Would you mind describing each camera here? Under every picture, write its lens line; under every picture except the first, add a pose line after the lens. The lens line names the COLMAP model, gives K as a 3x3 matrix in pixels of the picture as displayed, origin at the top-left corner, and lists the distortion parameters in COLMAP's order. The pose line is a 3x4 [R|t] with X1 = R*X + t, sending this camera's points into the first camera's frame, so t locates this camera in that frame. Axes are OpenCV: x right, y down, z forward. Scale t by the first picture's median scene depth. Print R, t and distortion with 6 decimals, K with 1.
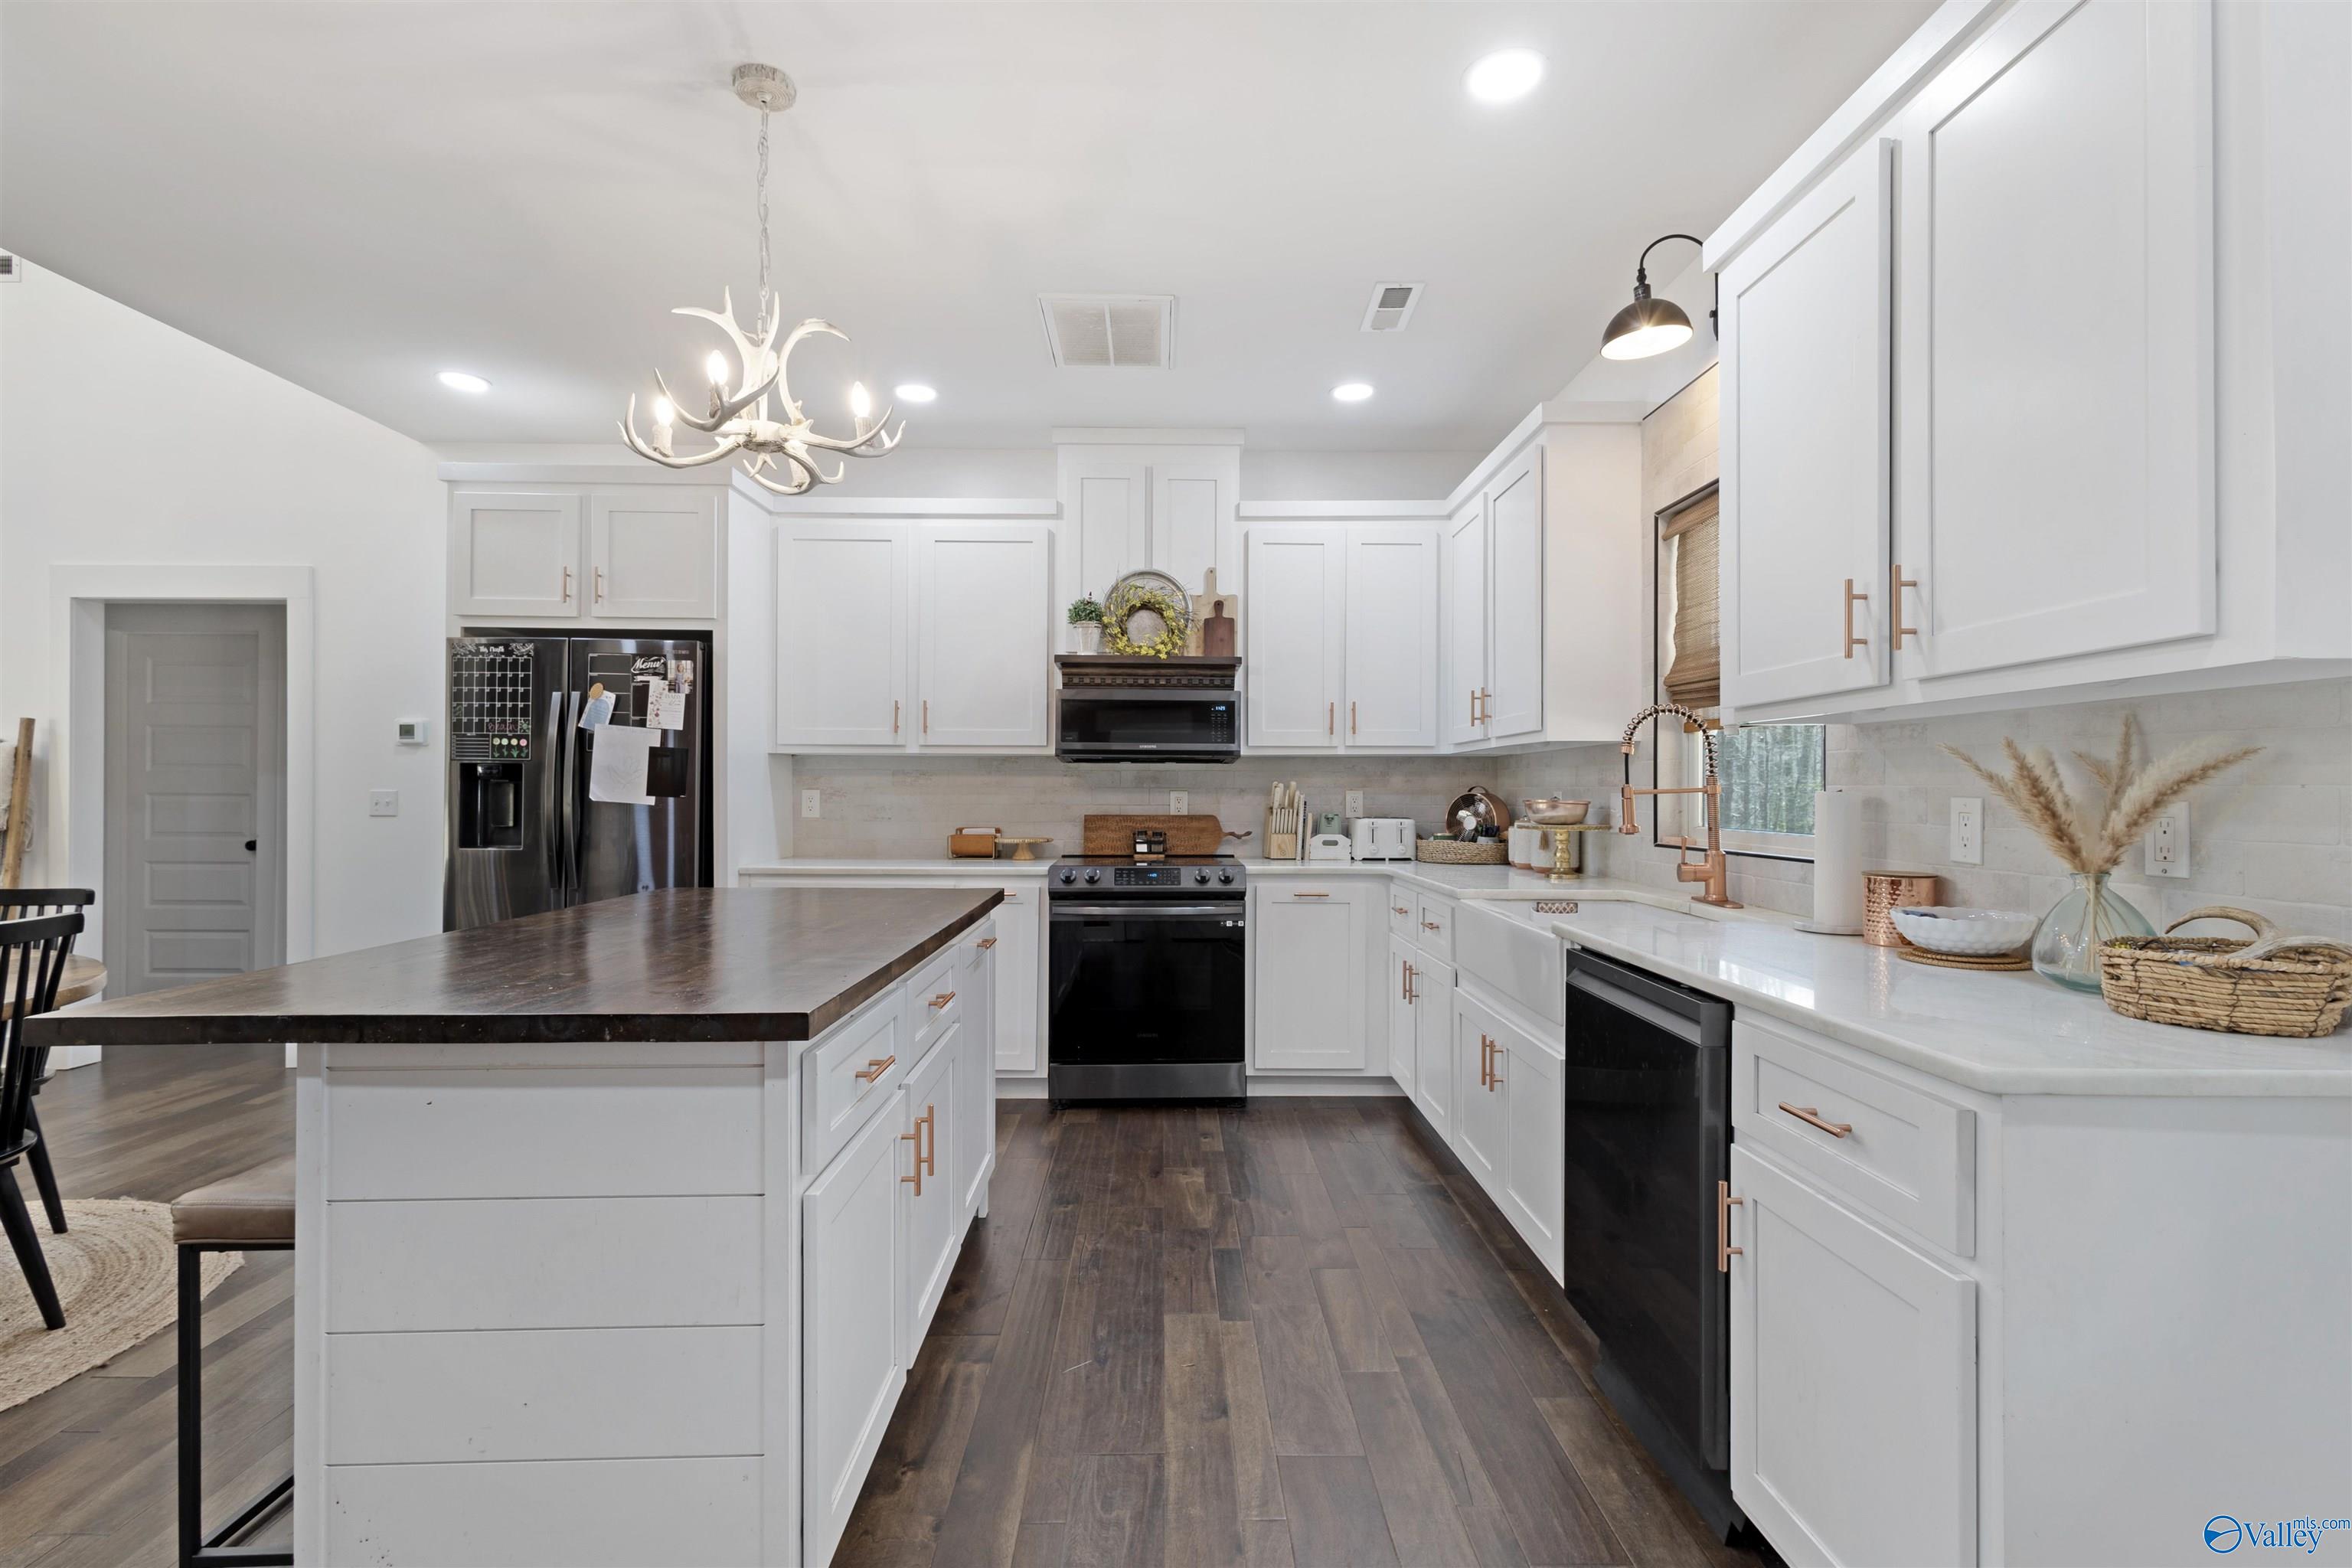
lens RADIAL K [[1102.3, 0, 1178.8], [0, 1102.3, 790.1], [0, 0, 1]] dist [0.008830, -0.001348]
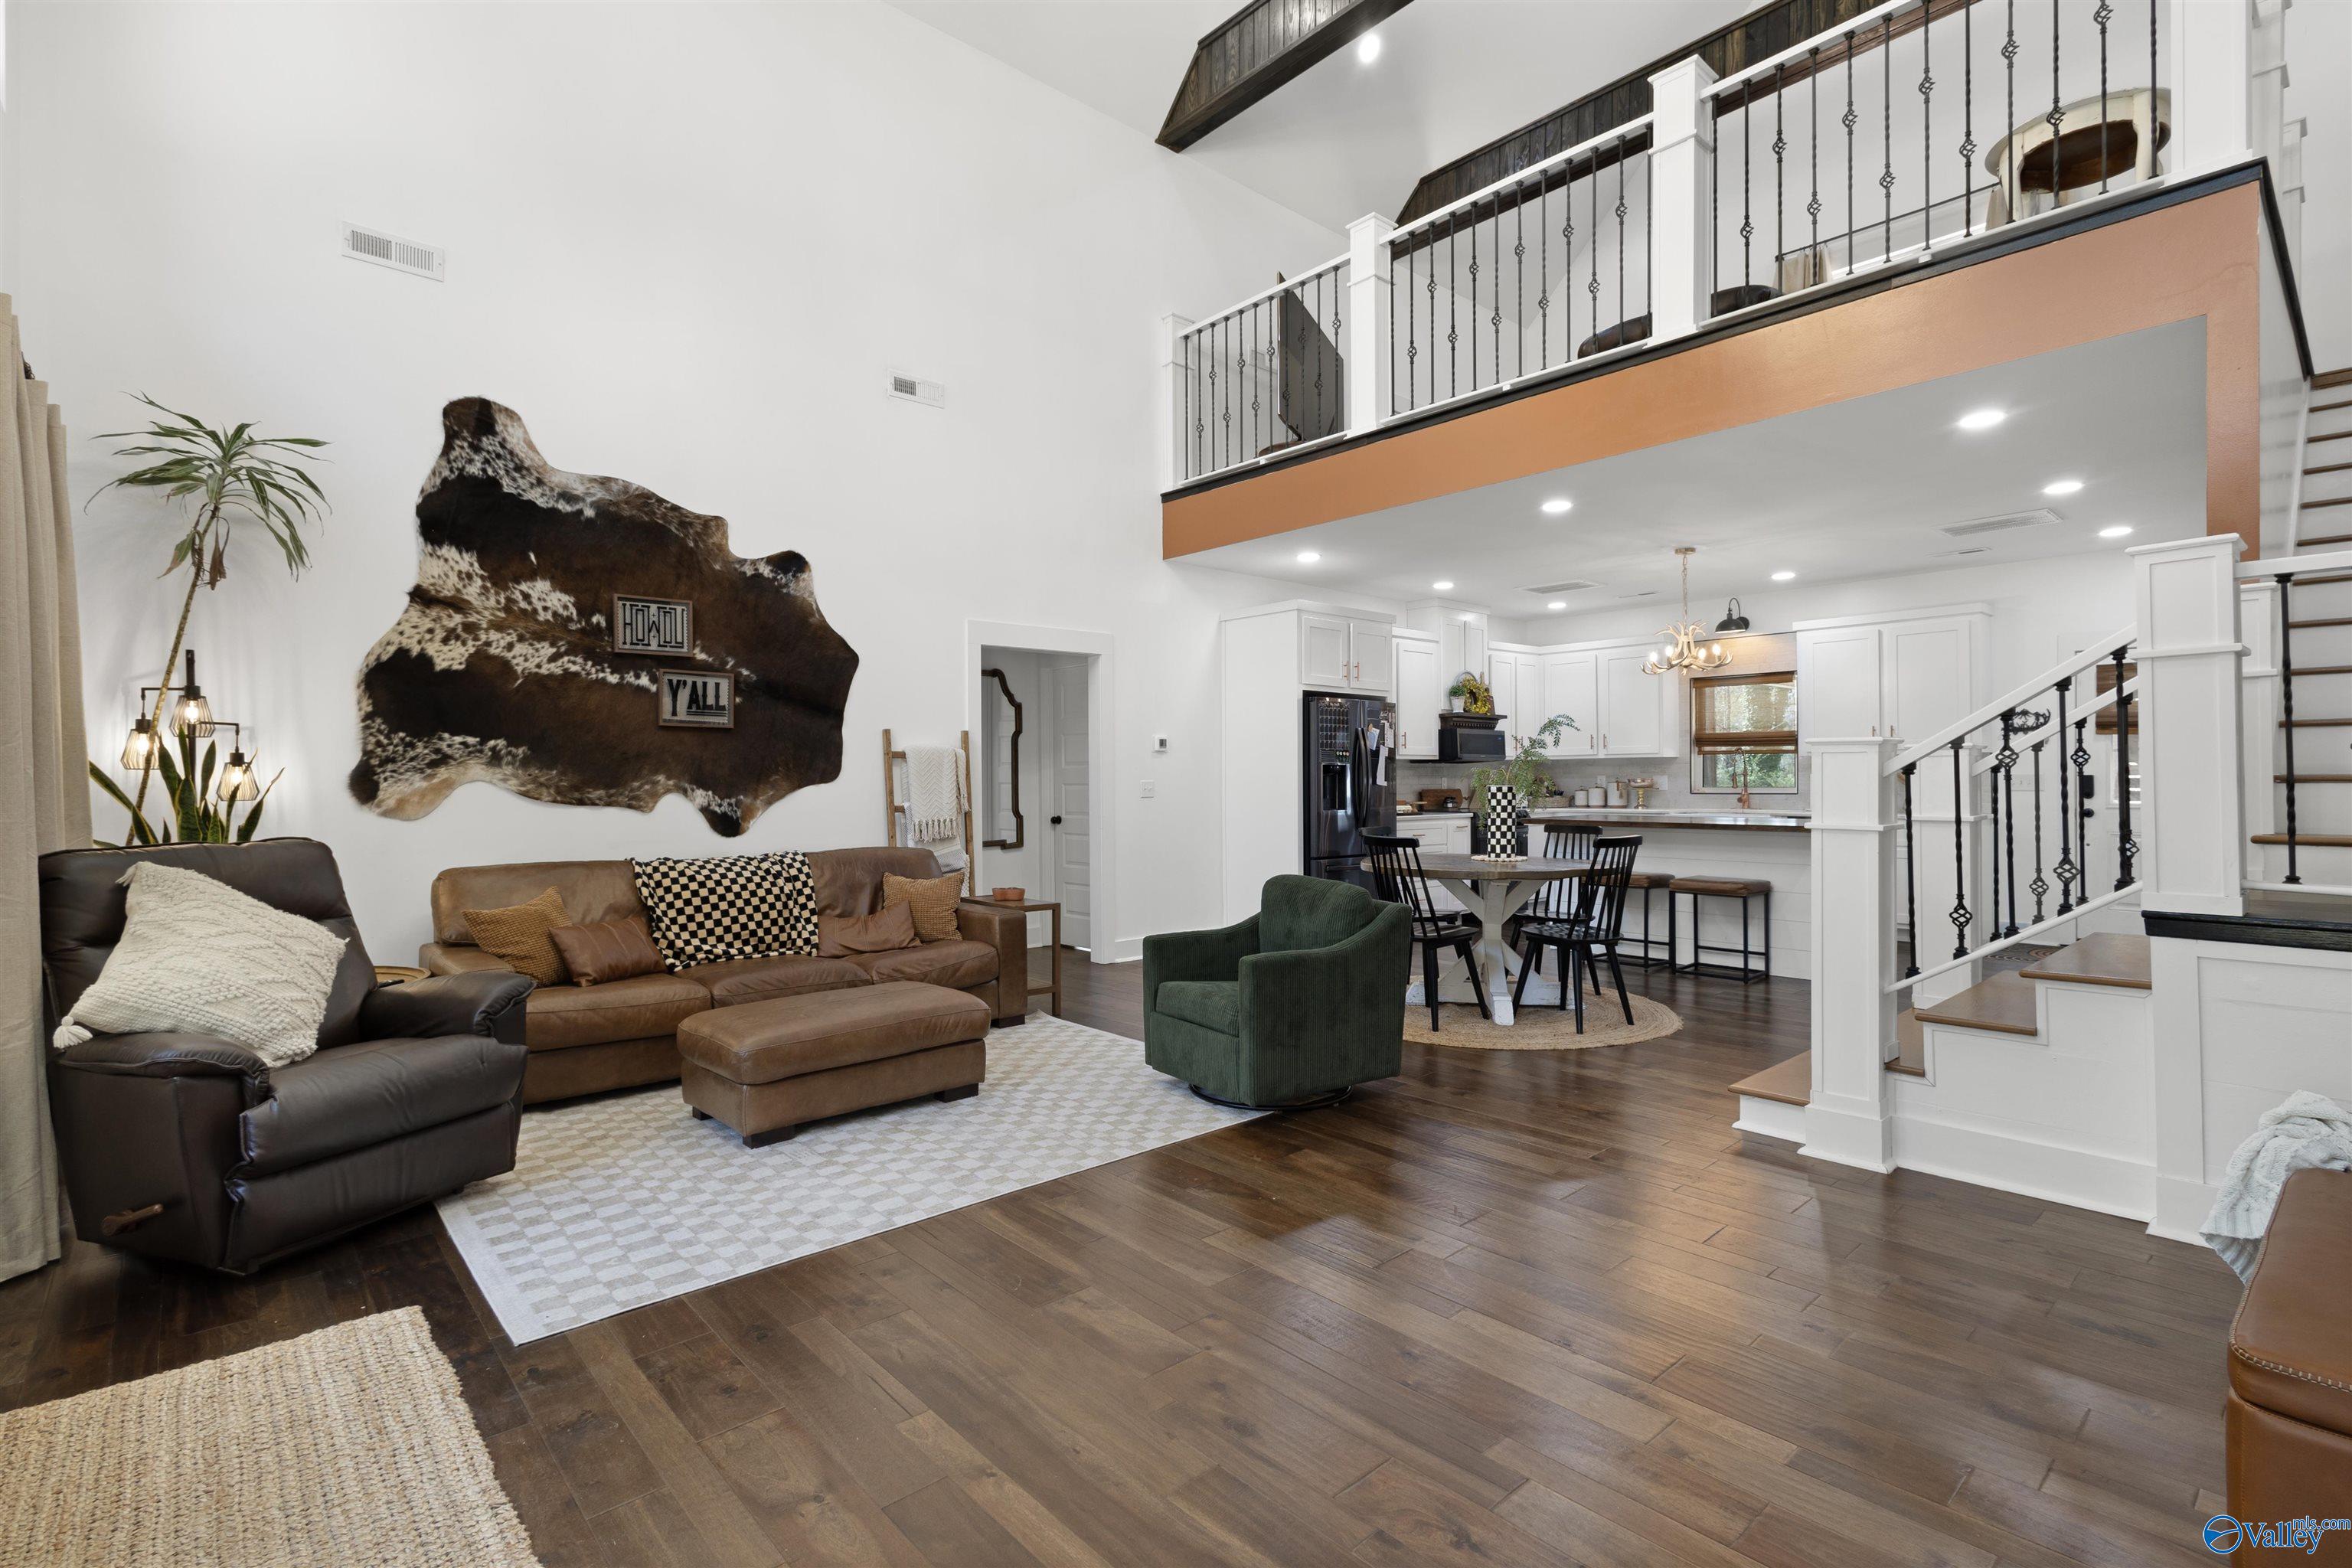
lens RADIAL K [[1091.2, 0, 1186.7], [0, 1091.2, 775.9], [0, 0, 1]] dist [0.001118, 0.000342]
pose [[0.755136, -0.007679, 0.655524, -2.029990], [0.009165, 0.999957, 0.001157, -0.009846], [-0.655505, 0.005134, 0.755174, -0.243303]]
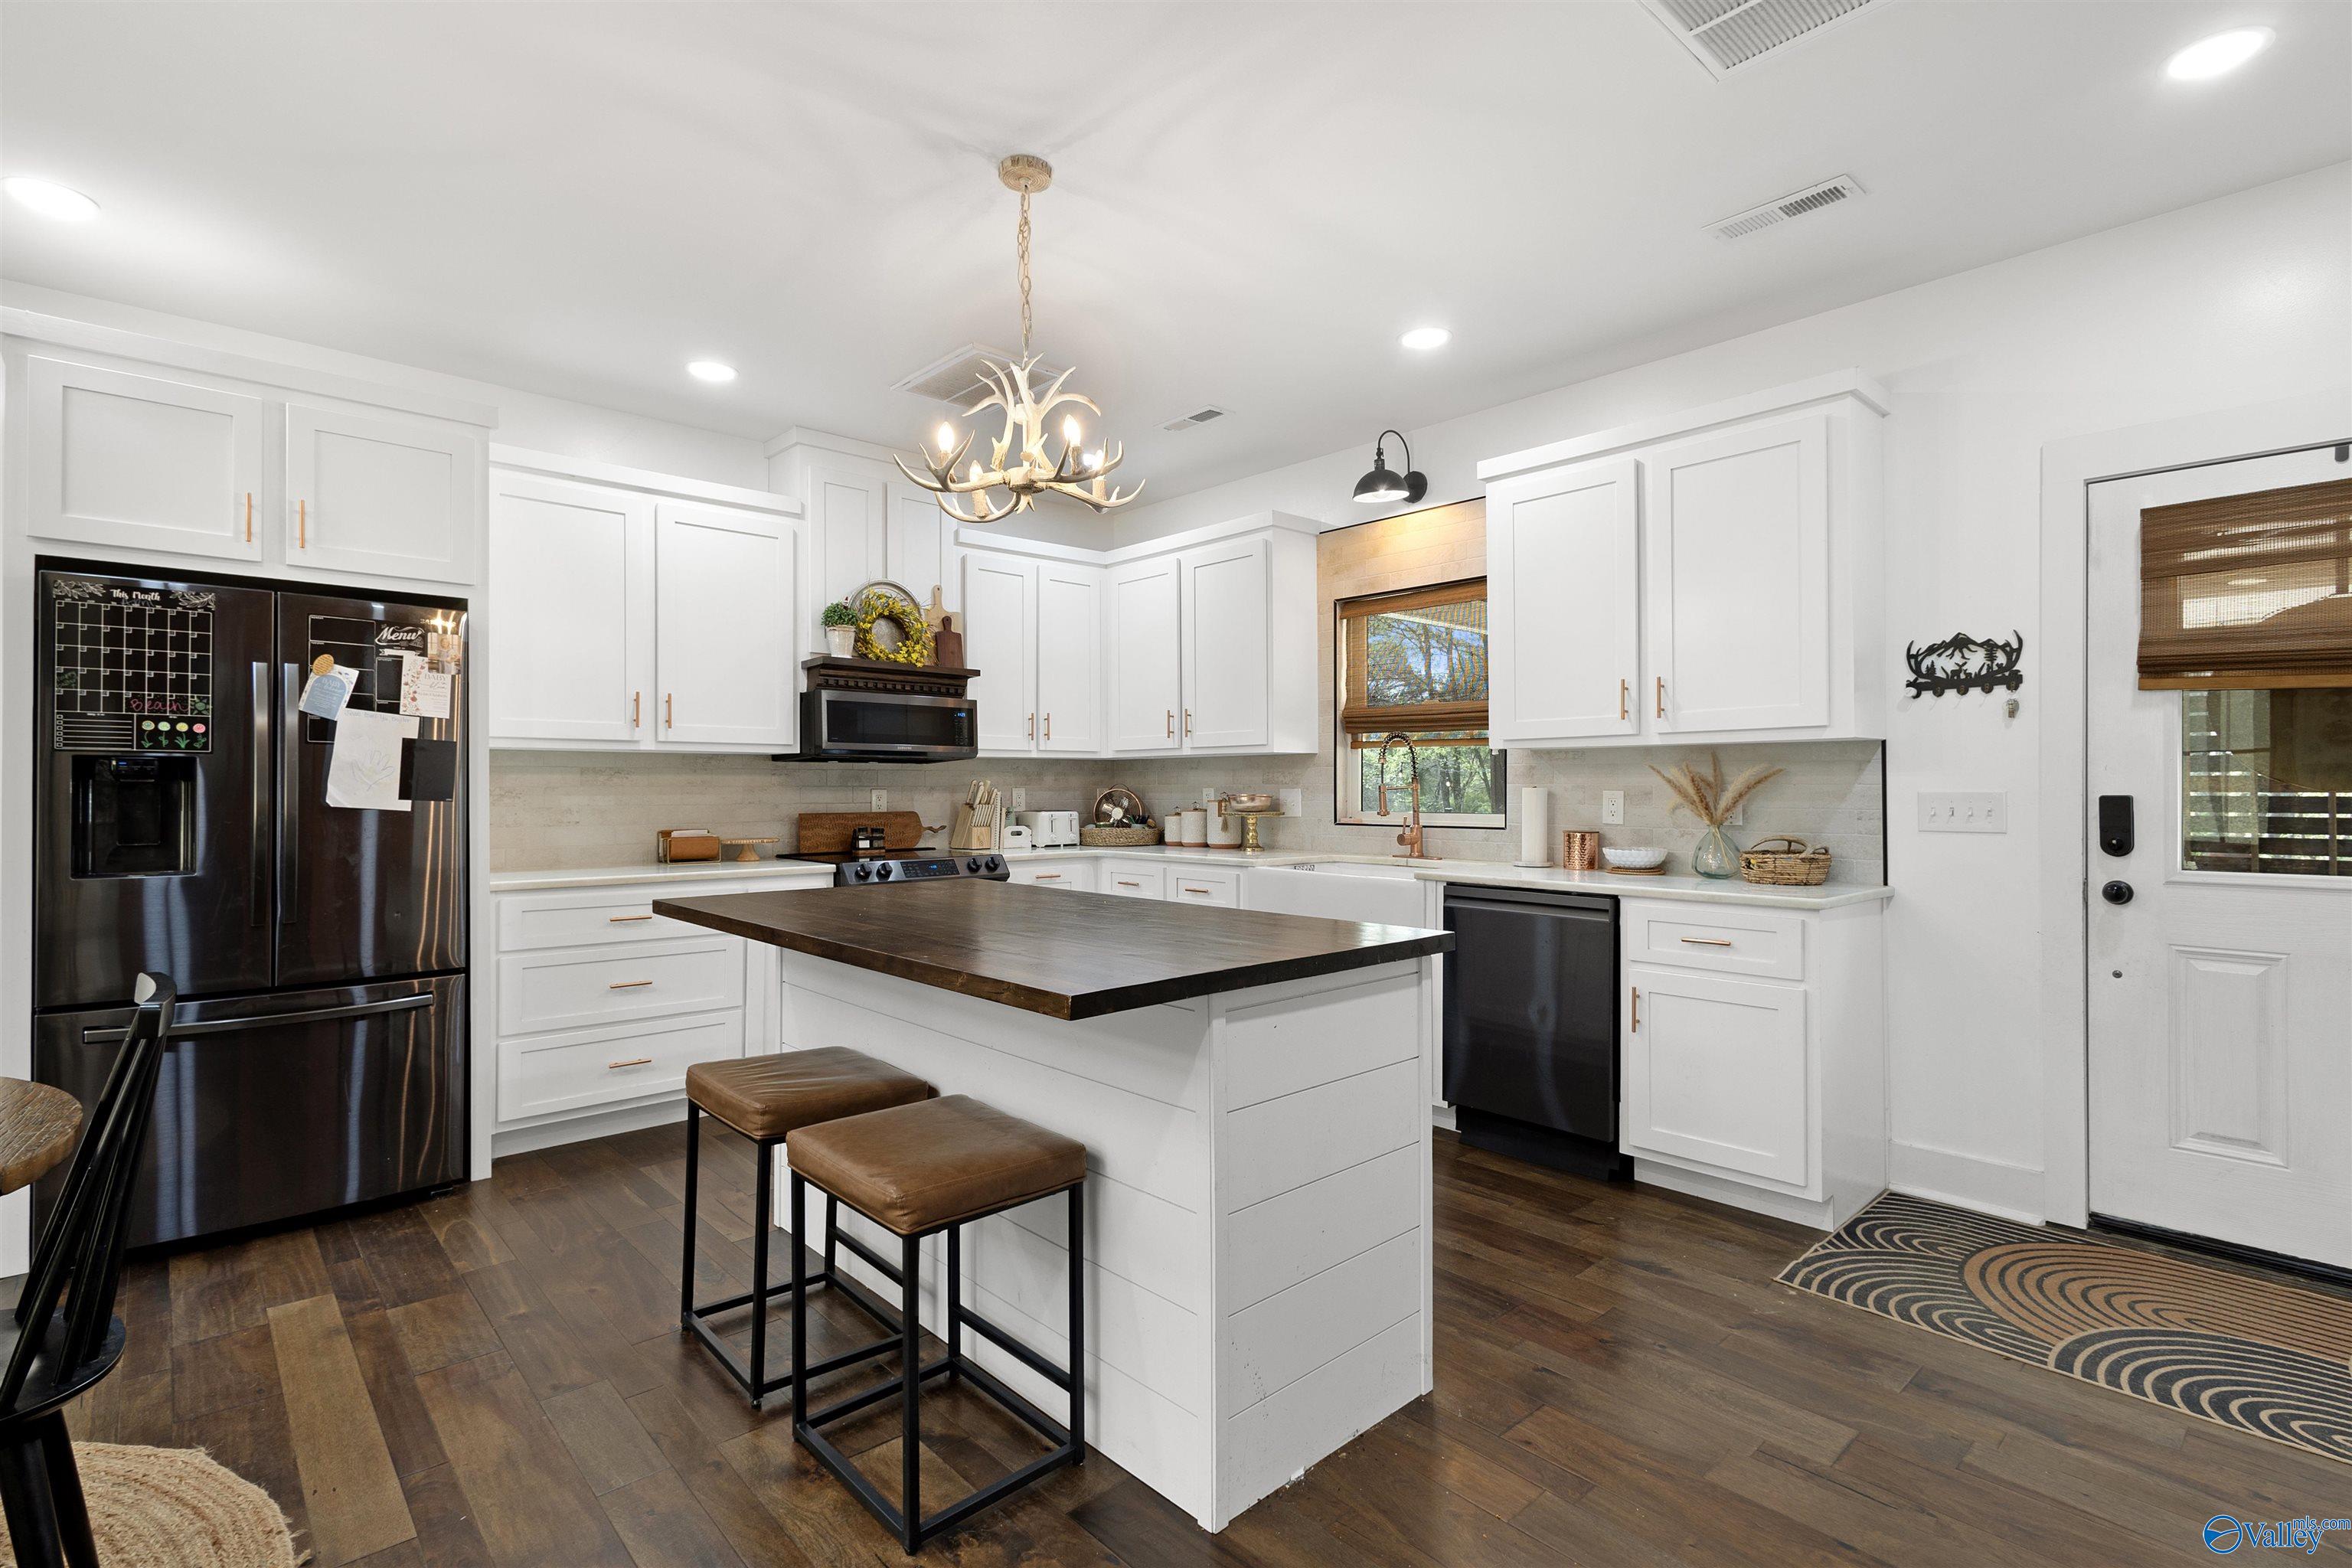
lens RADIAL K [[1102.3, 0, 1178.8], [0, 1102.3, 790.1], [0, 0, 1]] dist [0.008830, -0.001348]
pose [[0.749344, -0.006468, 0.662149, -0.589328], [0.003498, 0.999977, 0.005810, -0.004300], [-0.662172, -0.002037, 0.749349, 0.024675]]
